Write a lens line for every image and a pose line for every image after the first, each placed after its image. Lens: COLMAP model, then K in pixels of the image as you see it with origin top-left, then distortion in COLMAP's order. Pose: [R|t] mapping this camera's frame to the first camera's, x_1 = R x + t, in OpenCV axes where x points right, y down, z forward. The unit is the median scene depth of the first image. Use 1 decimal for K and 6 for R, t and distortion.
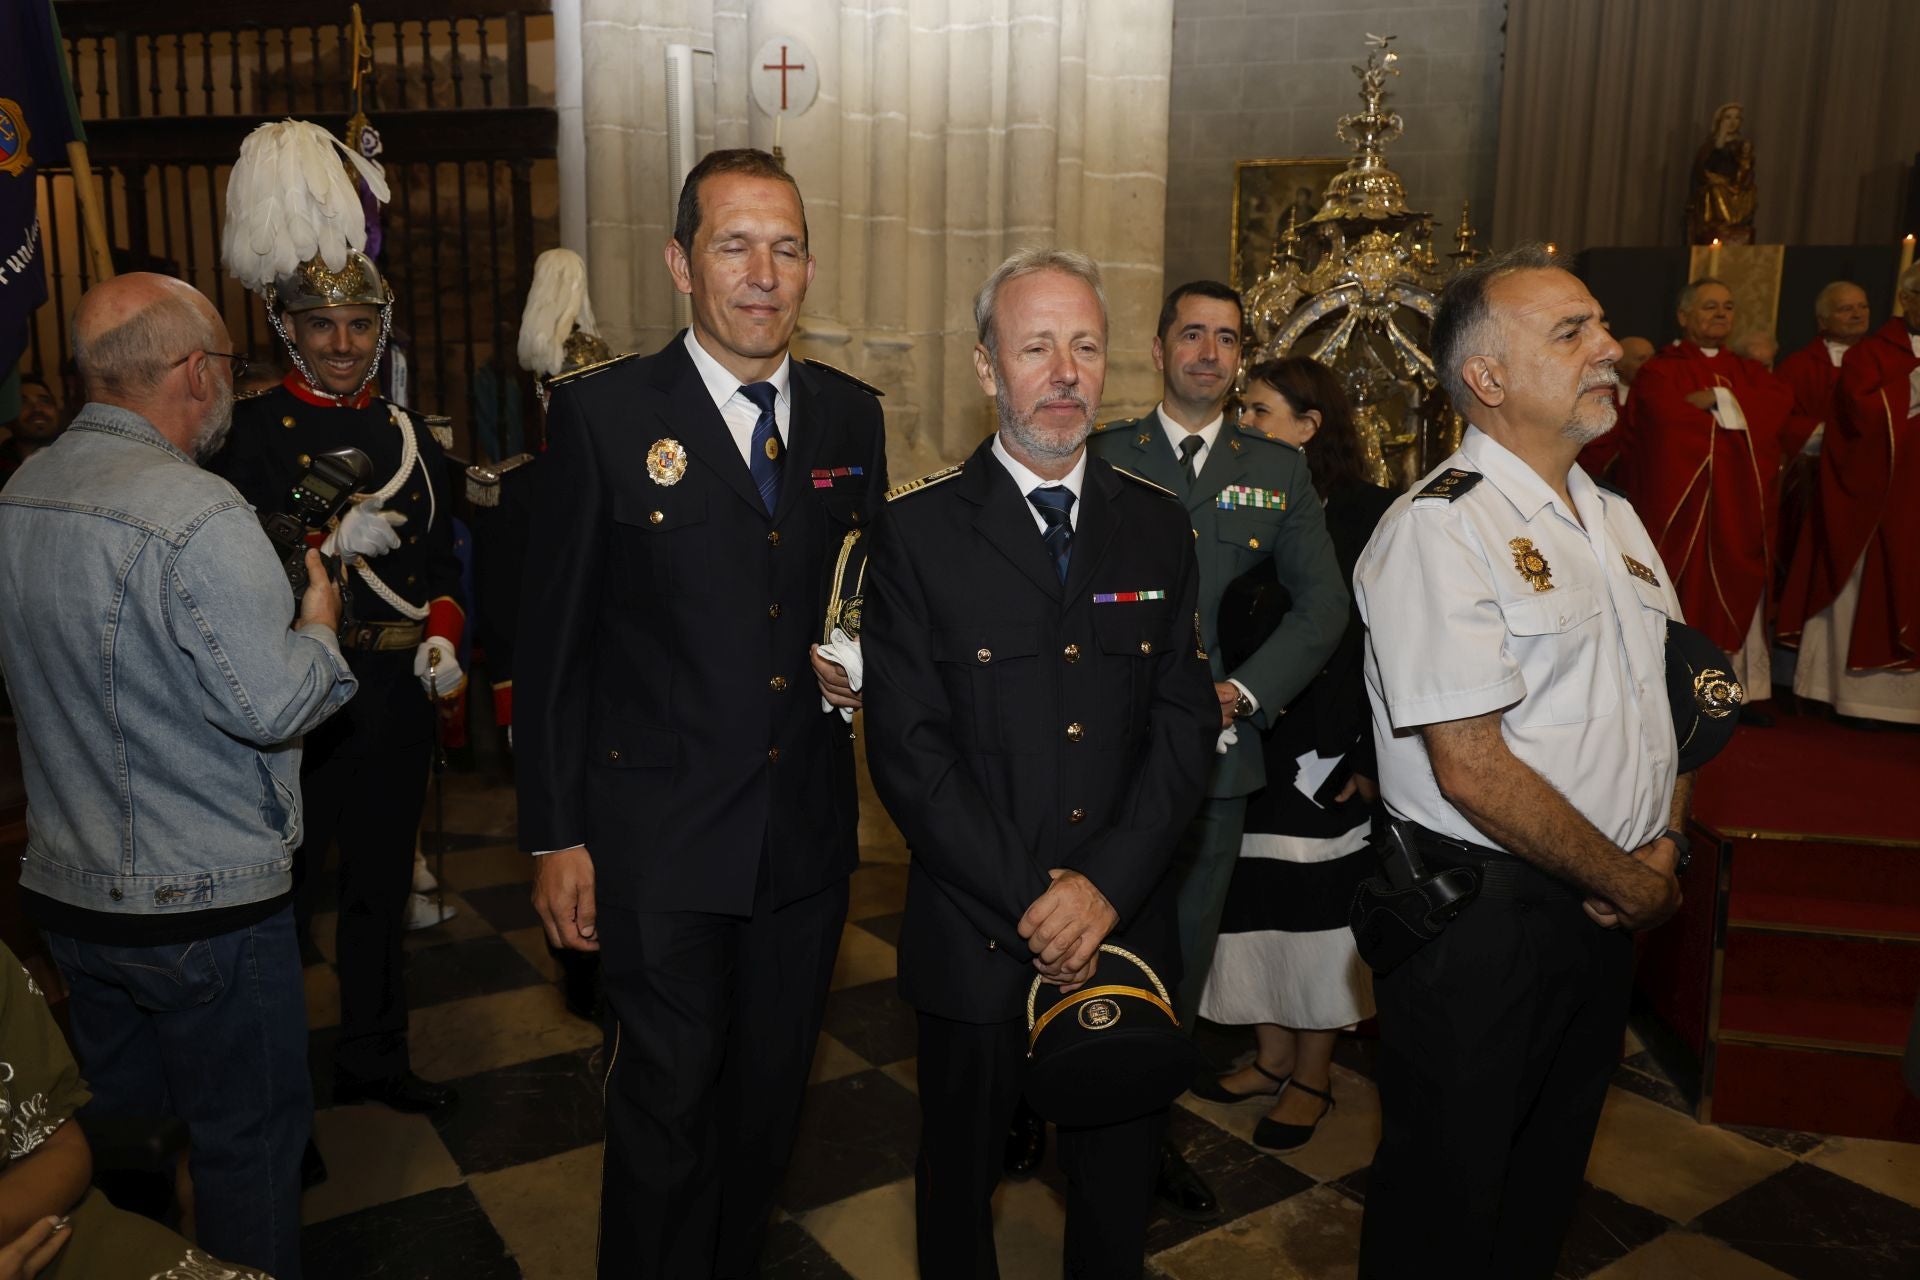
lens RADIAL K [[1365.0, 0, 969.8], [0, 1365.0, 642.6], [0, 0, 1]] dist [0.019597, -0.002034]
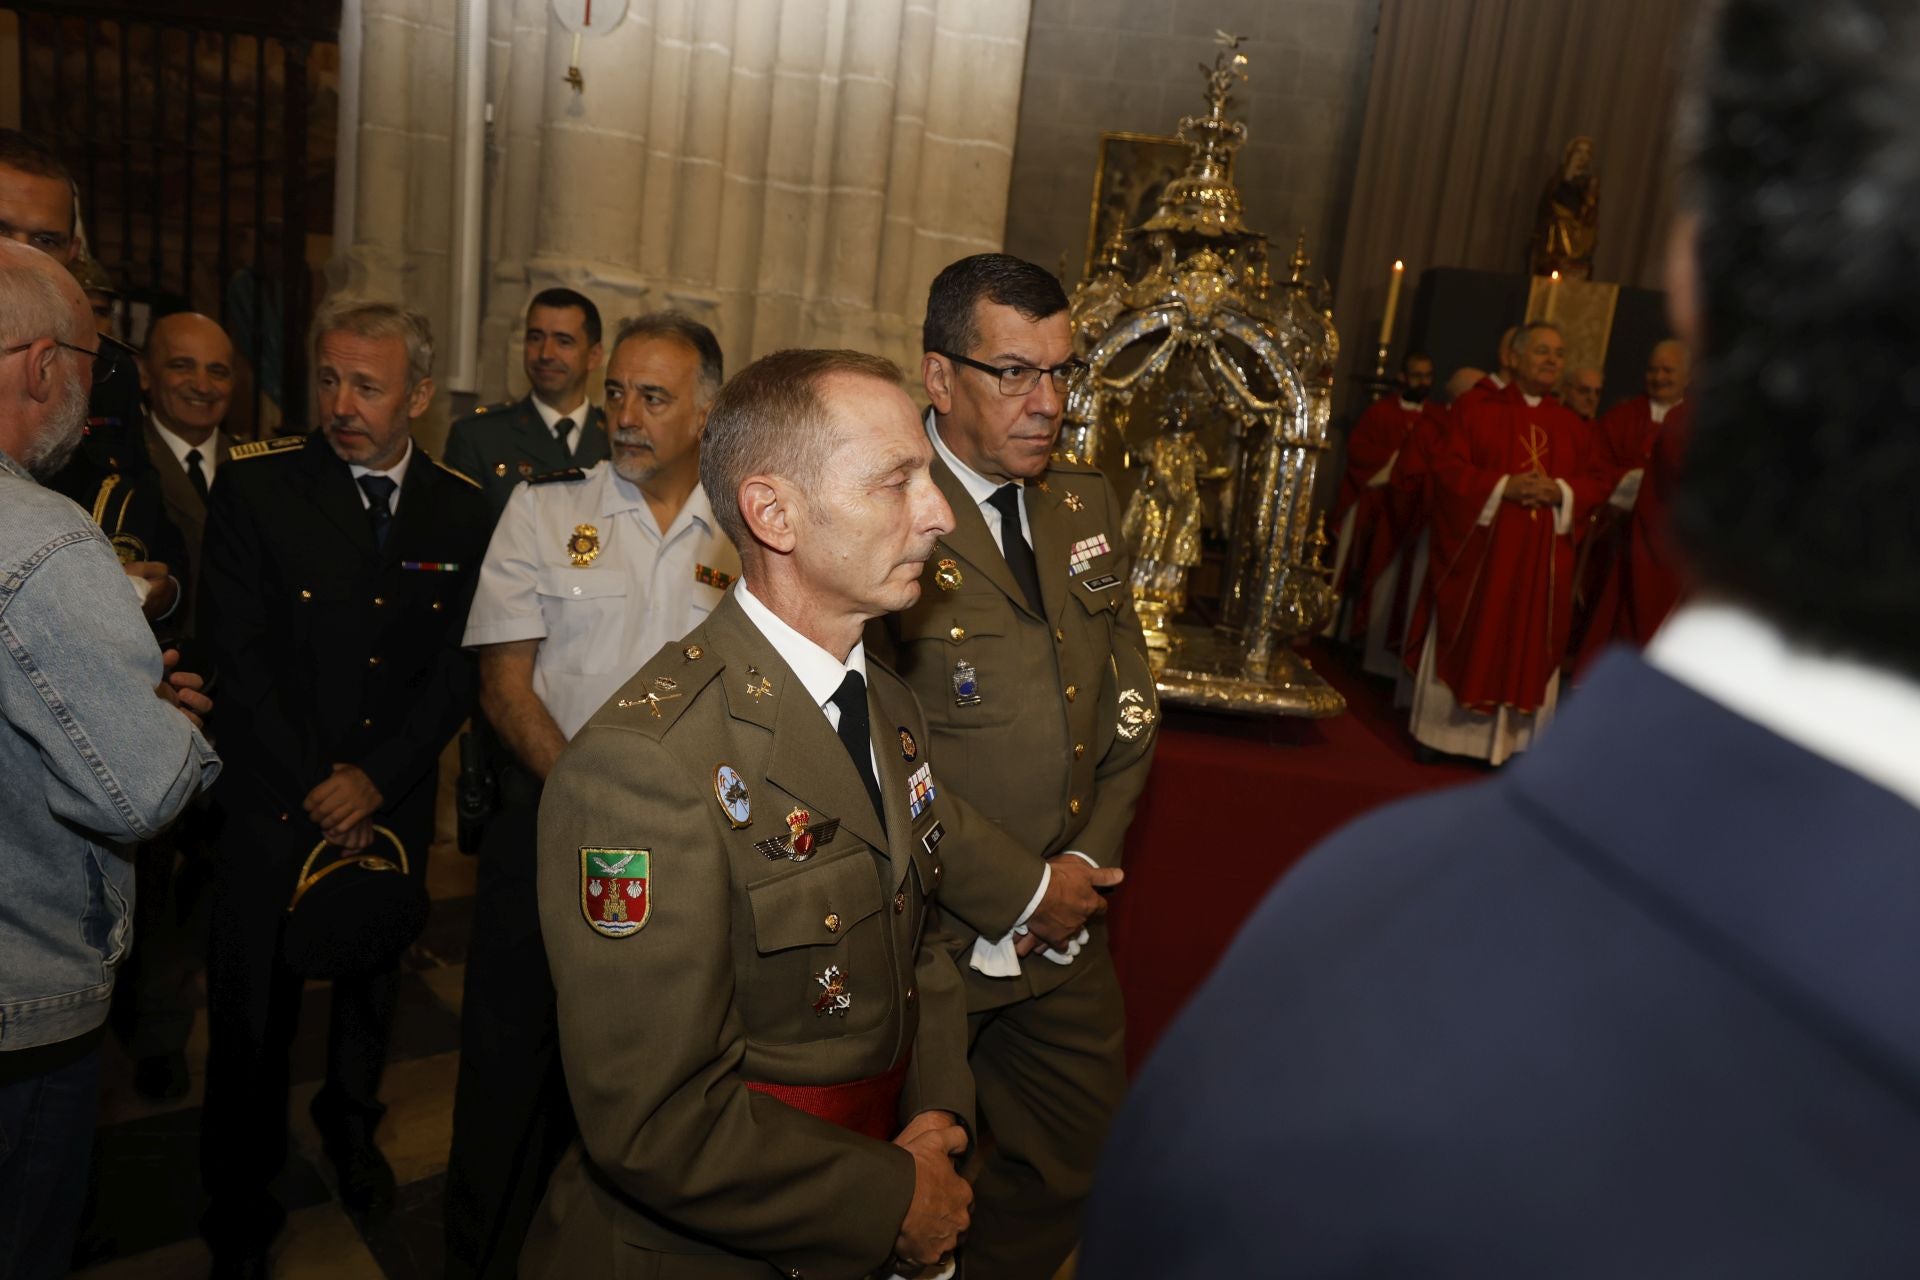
lens RADIAL K [[1368.2, 0, 968.1], [0, 1368.2, 637.0], [0, 0, 1]] dist [0.016989, 0.007990]
pose [[0.990322, 0.077870, 0.114881, 0.034789], [-0.082040, 0.996114, 0.032026, -0.038072], [-0.111941, -0.041141, 0.992863, 0.060951]]
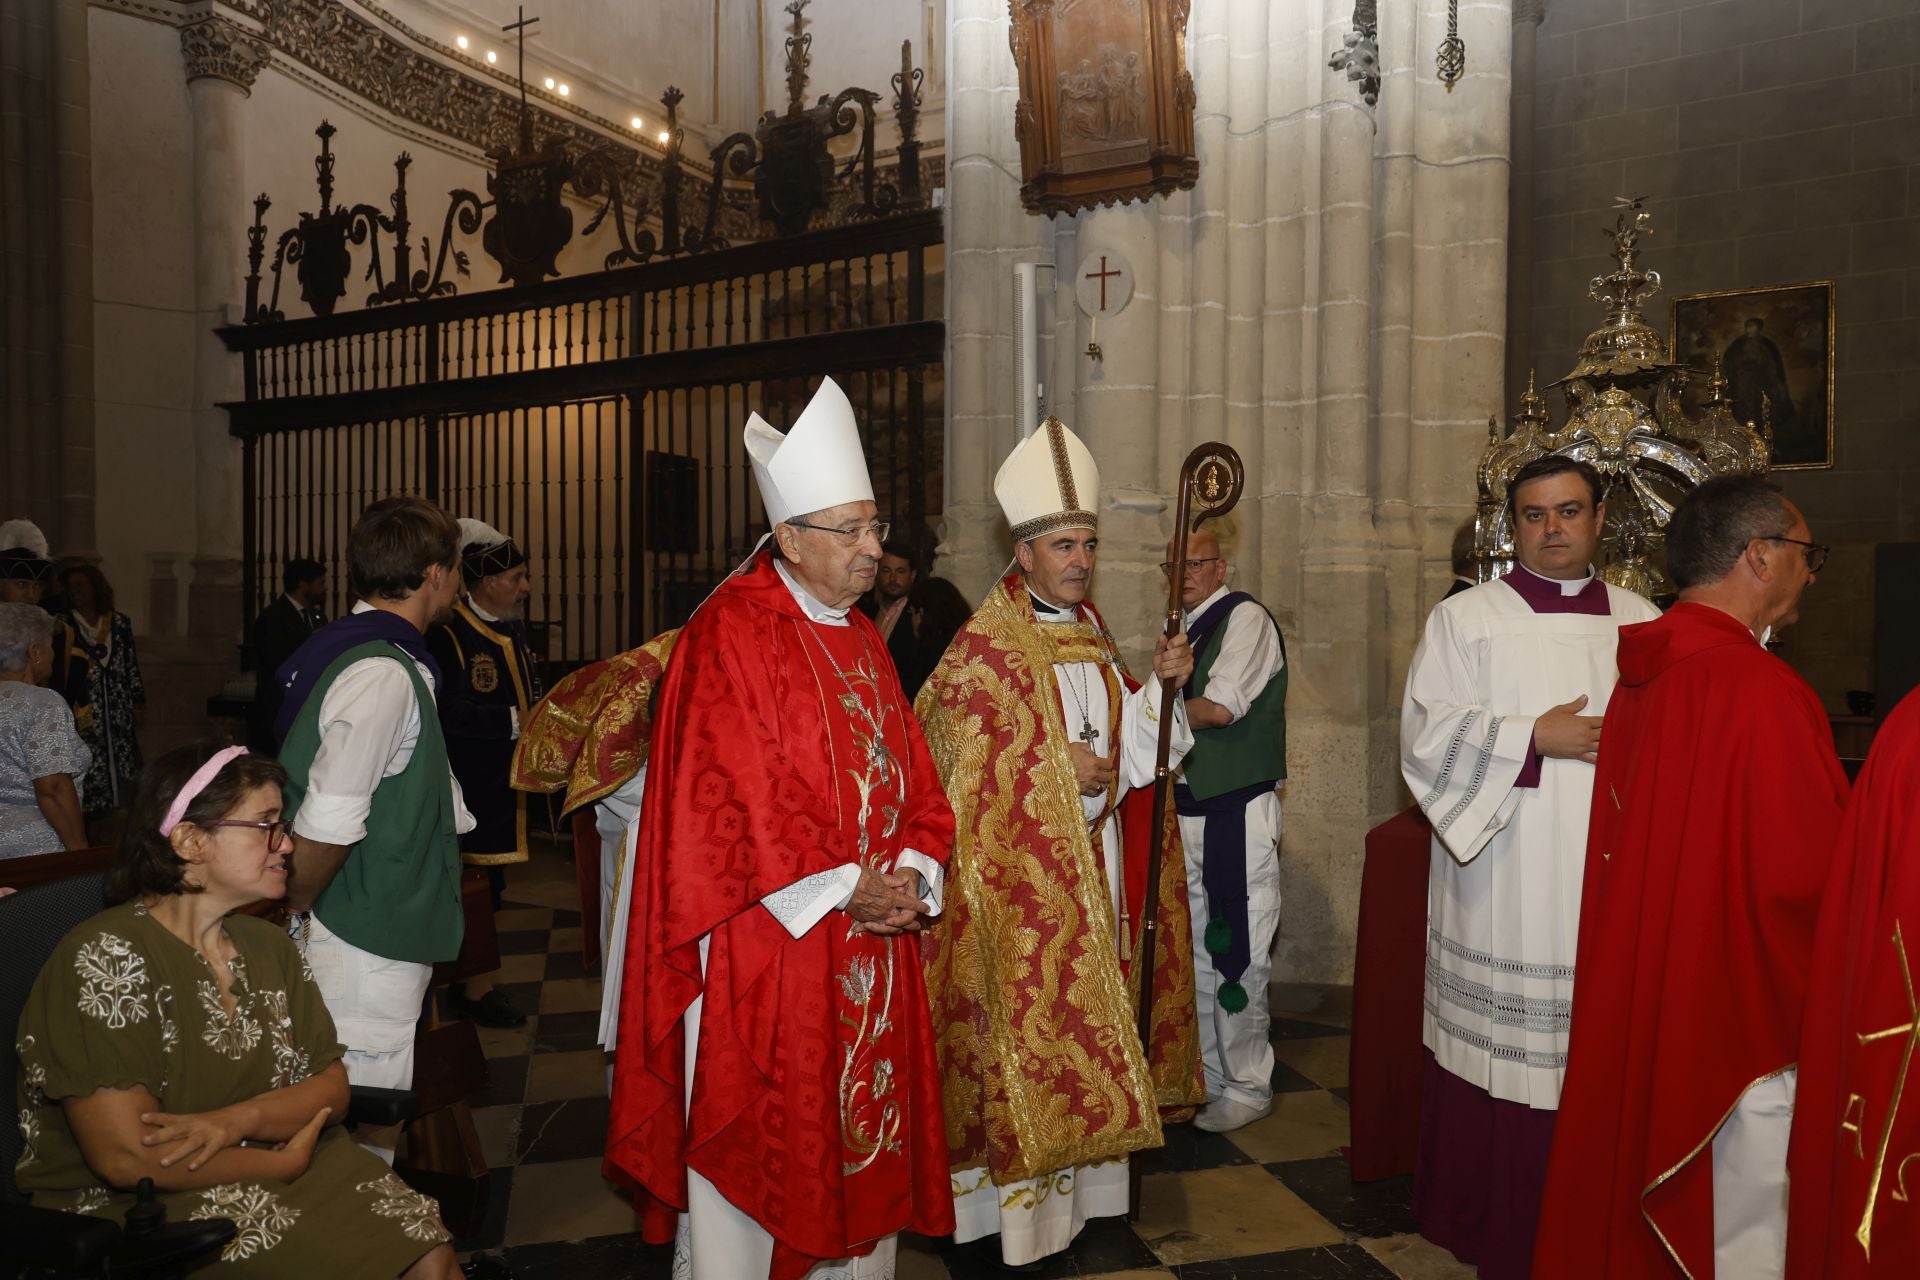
lens RADIAL K [[1365.0, 0, 969.8], [0, 1365.0, 642.6], [0, 0, 1]] dist [0.019597, -0.002034]
pose [[0.941563, -0.005497, -0.336793, 0.126226], [-0.032401, 0.993752, -0.106802, 0.005955], [0.335276, 0.111474, 0.935502, -0.053899]]
